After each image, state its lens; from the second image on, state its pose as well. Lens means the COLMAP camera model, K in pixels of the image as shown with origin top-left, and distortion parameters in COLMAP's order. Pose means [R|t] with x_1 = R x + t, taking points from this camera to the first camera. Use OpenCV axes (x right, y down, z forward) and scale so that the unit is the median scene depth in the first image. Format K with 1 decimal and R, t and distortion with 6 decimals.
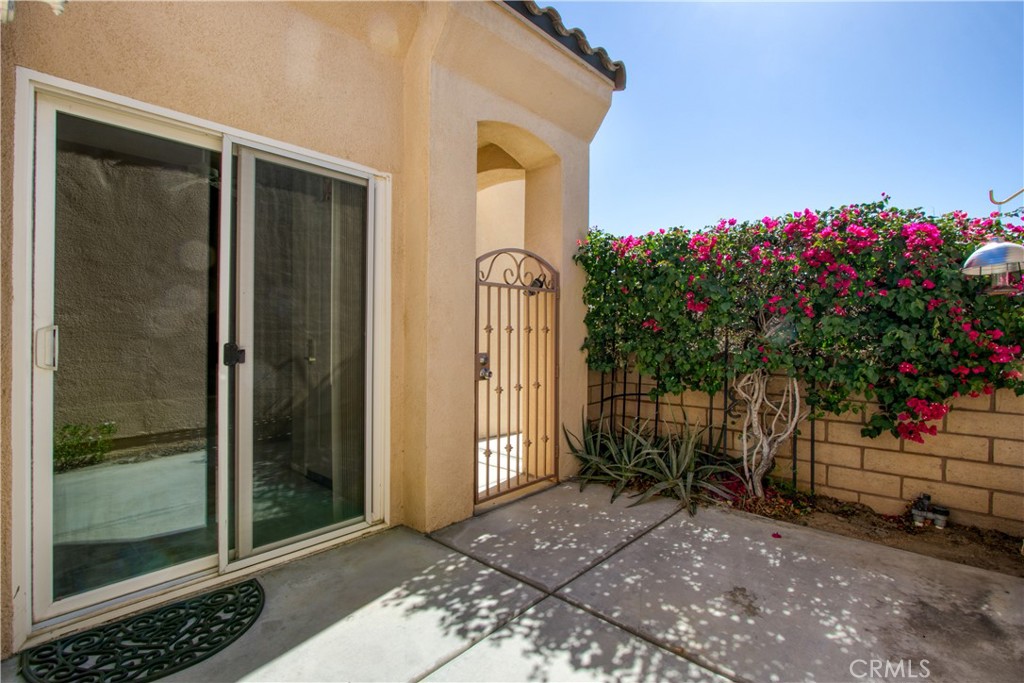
lens RADIAL K [[468.1, 0, 507.8], [0, 468.1, 345.1], [0, 0, 1]] dist [0.002624, -0.000649]
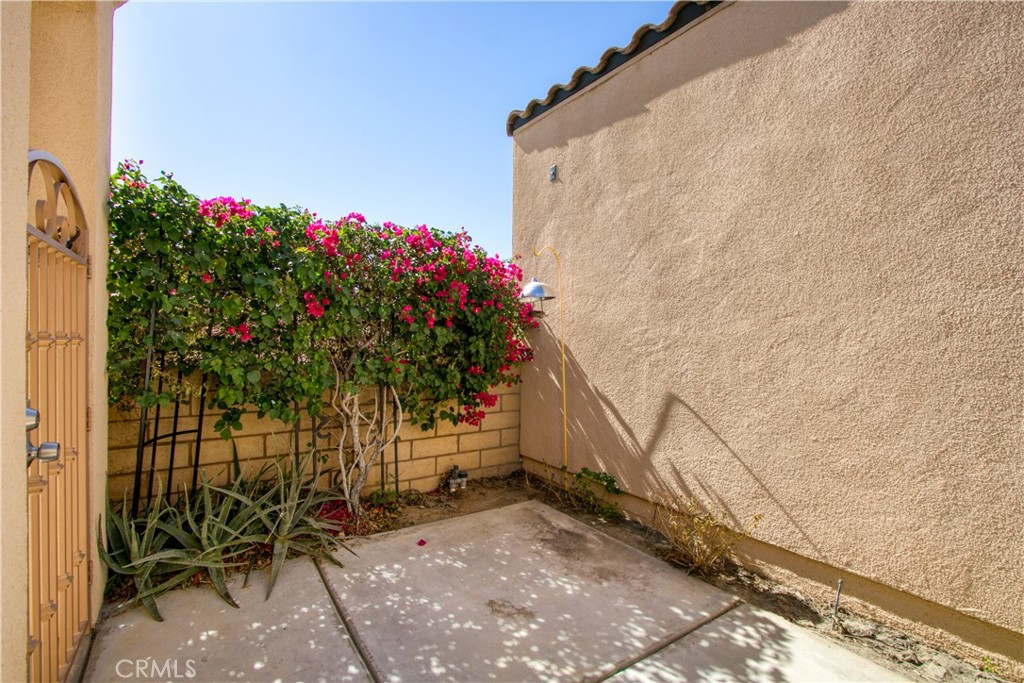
lens RADIAL K [[474.2, 0, 512.0], [0, 474.2, 341.5], [0, 0, 1]] dist [-0.003976, -0.000880]
pose [[0.258439, -0.004444, 0.966017, -0.350034], [0.017595, 0.999845, -0.000107, -0.023261], [-0.965867, 0.017025, 0.258477, 0.525637]]
